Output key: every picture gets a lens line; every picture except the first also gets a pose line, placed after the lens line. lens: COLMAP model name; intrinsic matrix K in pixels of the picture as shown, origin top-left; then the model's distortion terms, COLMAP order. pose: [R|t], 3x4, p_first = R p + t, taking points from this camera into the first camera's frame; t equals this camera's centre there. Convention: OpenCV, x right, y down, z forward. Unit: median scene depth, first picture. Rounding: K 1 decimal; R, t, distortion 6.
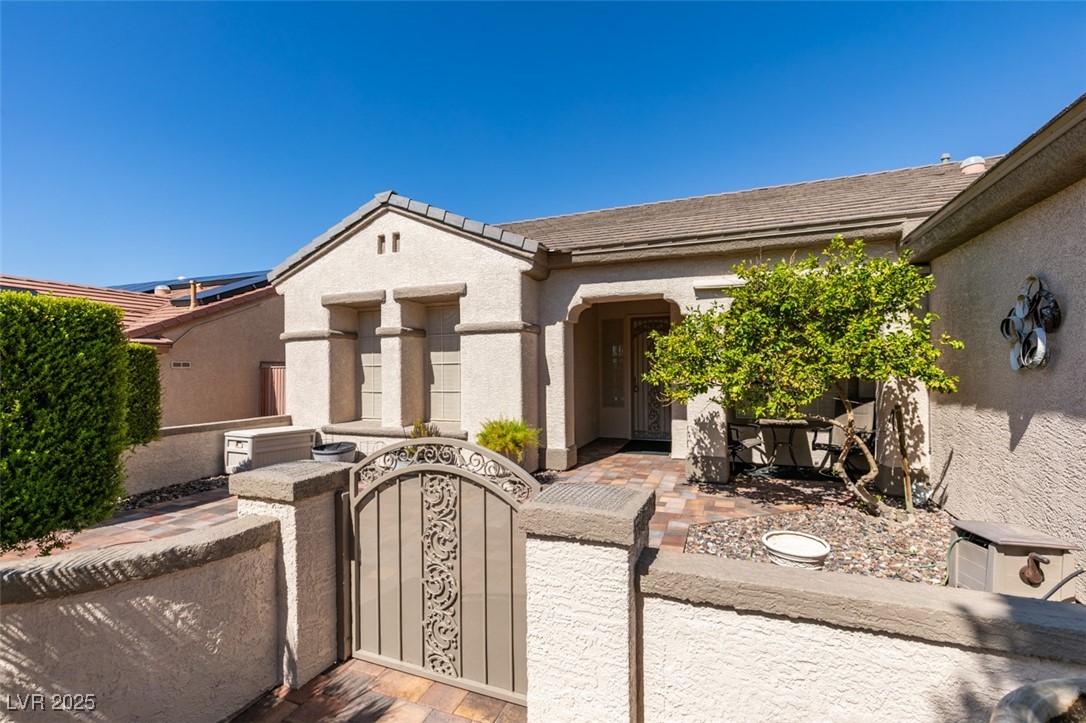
lens RADIAL K [[482.8, 0, 540.6], [0, 482.8, 364.6], [0, 0, 1]] dist [0.001199, -0.000155]
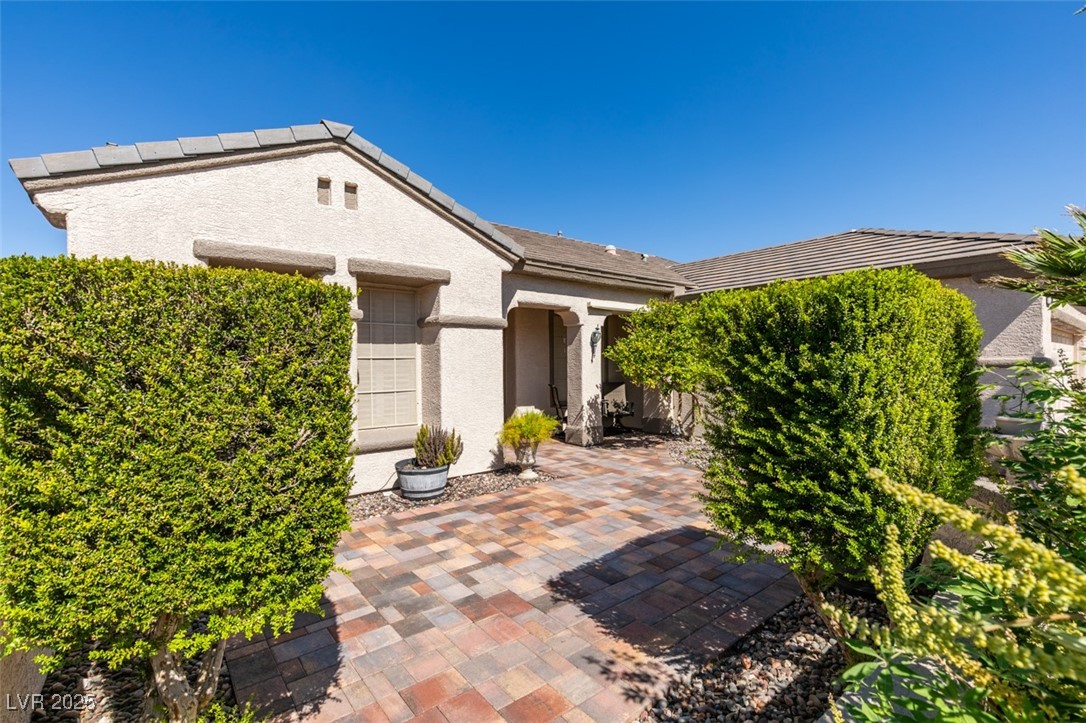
lens RADIAL K [[482.8, 0, 540.6], [0, 482.8, 364.6], [0, 0, 1]] dist [0.001199, -0.000155]
pose [[0.494315, 0.002700, 0.869278, -0.872168], [-0.004077, 0.999991, -0.000788, 0.009616], [-0.869273, -0.003155, 0.494322, 0.397990]]
